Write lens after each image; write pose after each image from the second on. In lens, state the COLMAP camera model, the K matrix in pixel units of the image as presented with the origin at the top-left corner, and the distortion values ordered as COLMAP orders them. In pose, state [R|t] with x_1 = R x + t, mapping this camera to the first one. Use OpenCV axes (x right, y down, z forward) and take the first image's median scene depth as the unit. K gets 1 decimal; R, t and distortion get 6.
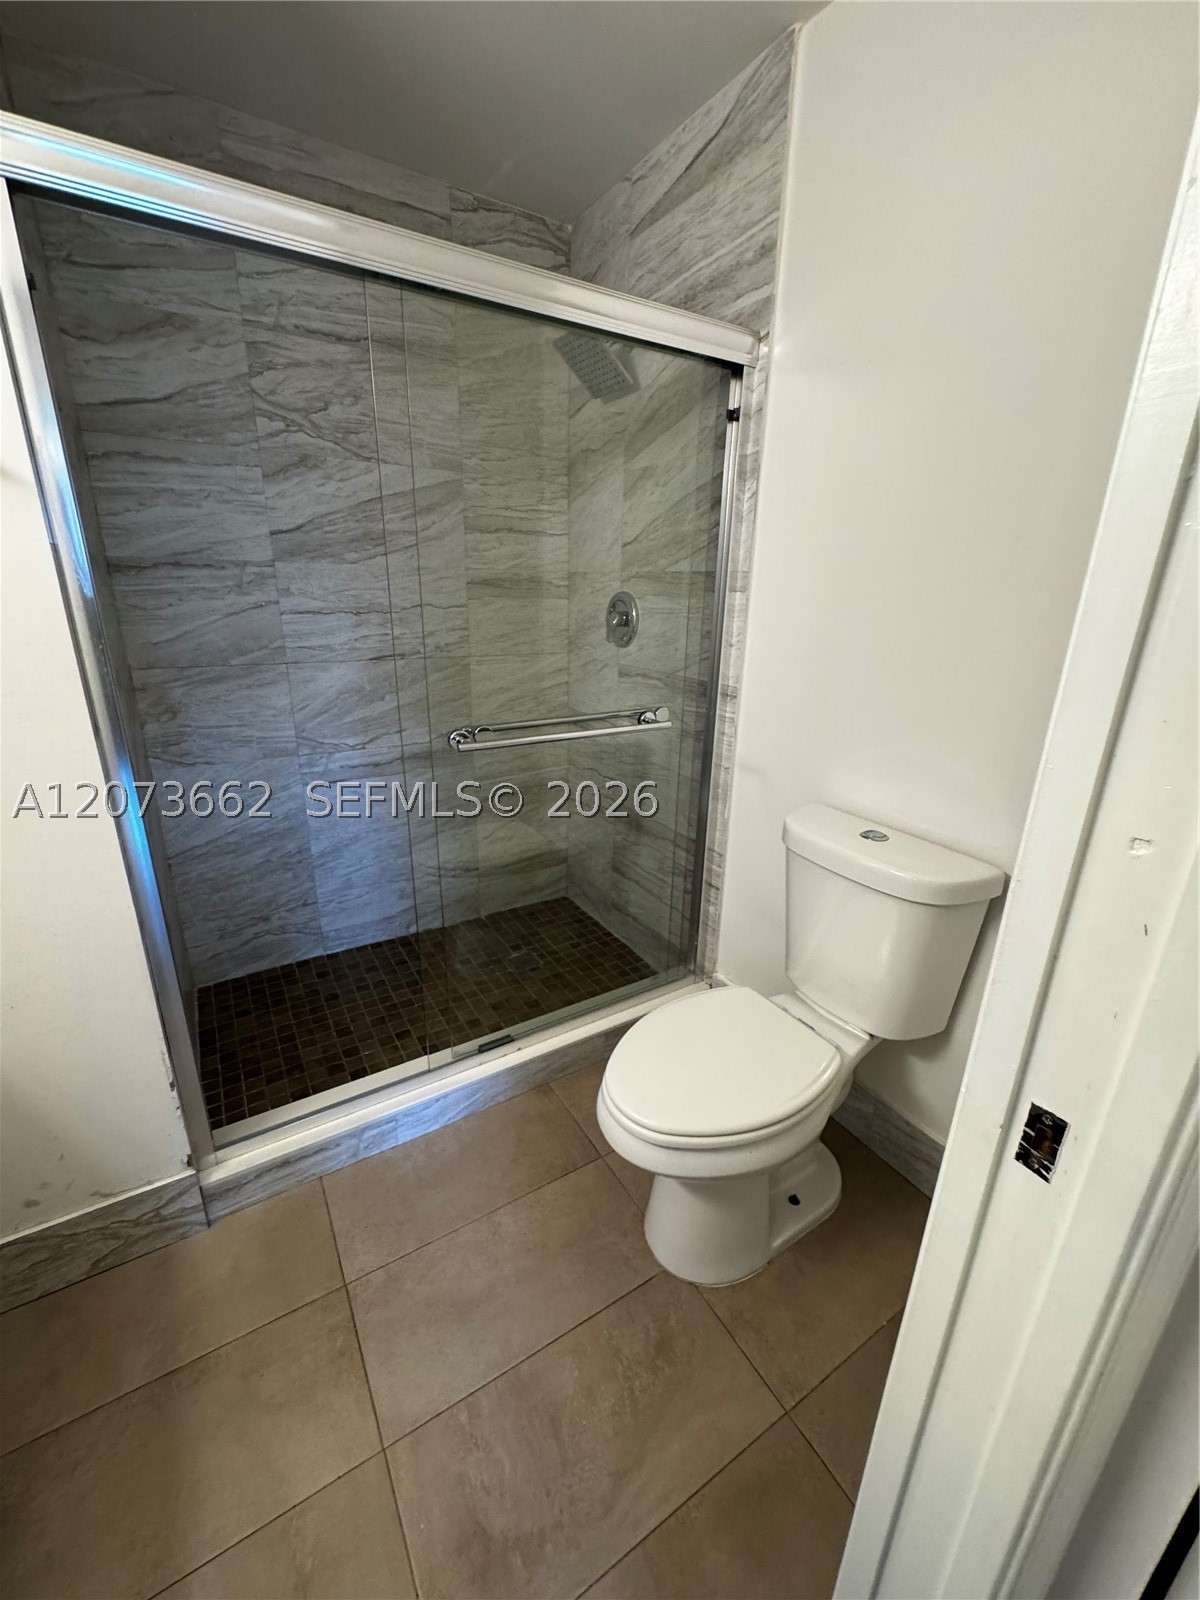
lens RADIAL K [[639.5, 0, 594.5], [0, 639.5, 797.2], [0, 0, 1]] dist [-0.005190, 0.000944]
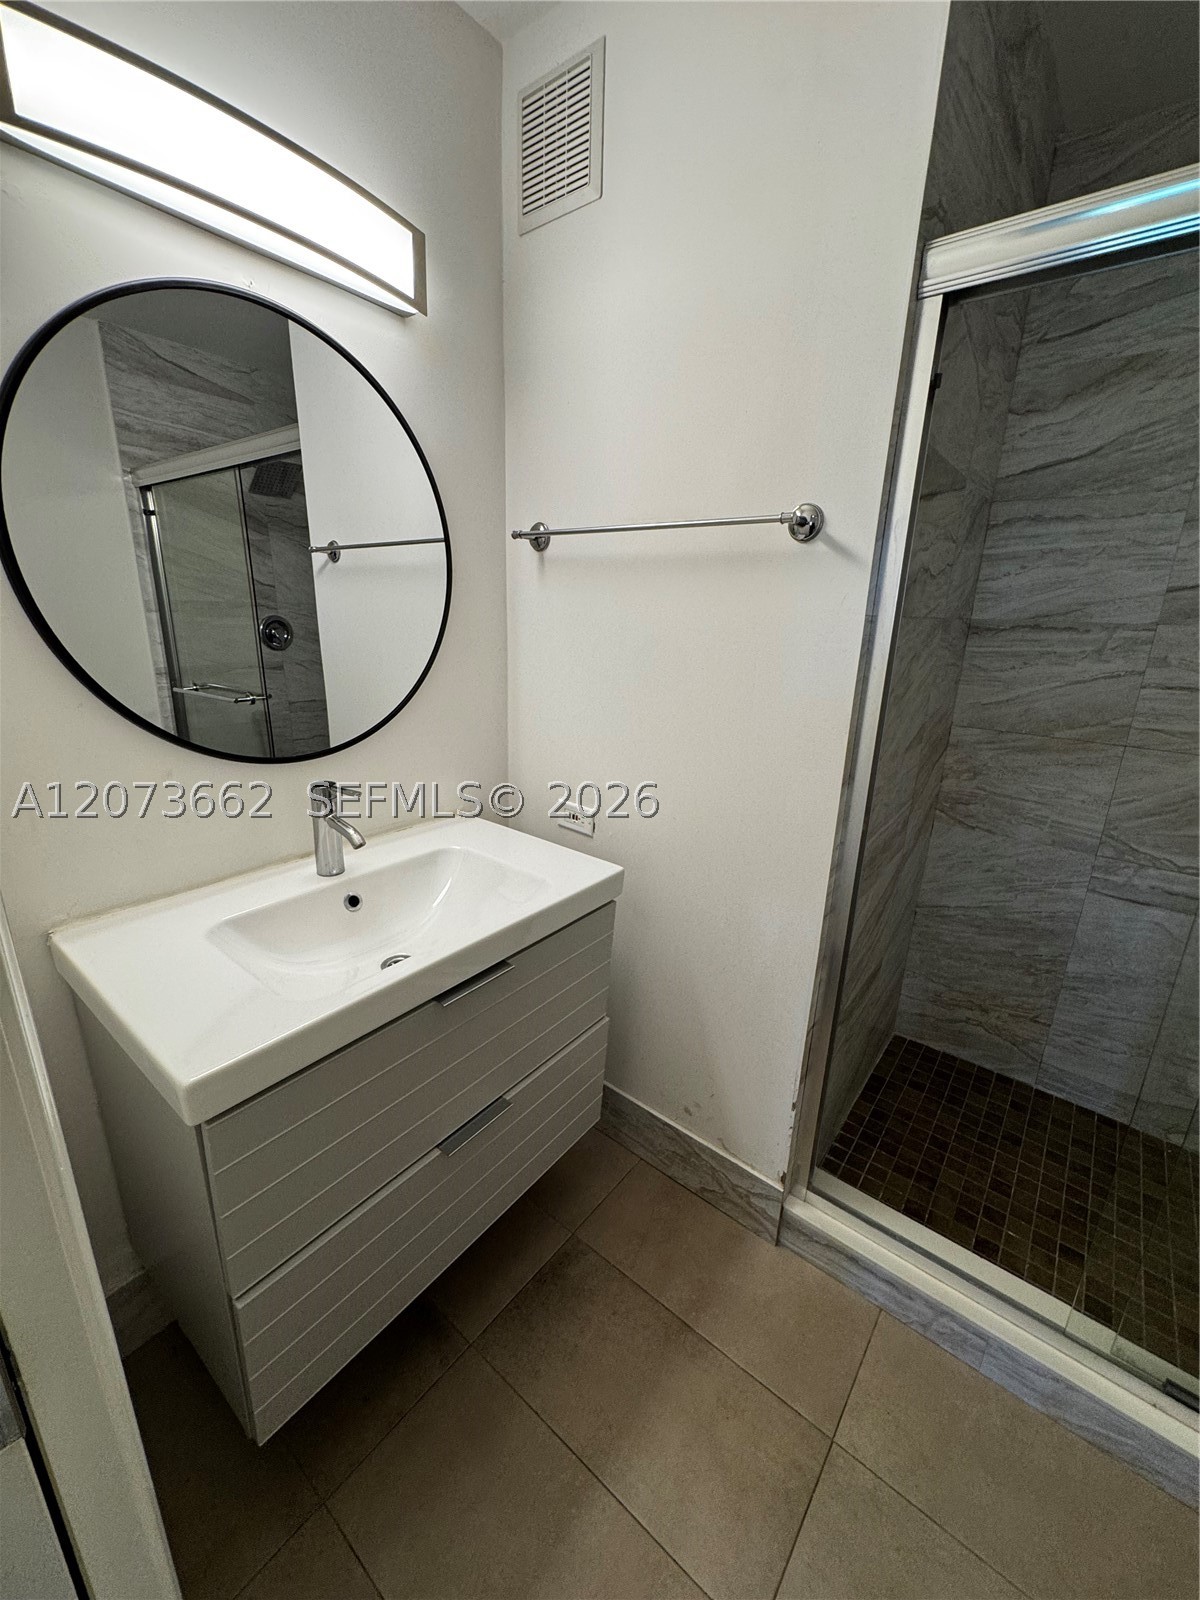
lens RADIAL K [[639.5, 0, 598.1], [0, 639.5, 799.6], [0, 0, 1]] dist [-0.005190, 0.000944]
pose [[0.345512, 0.255692, -0.902908, 0.039720], [-0.316542, 0.937529, 0.144366, -0.052798], [0.883415, 0.235928, 0.404865, 0.097080]]
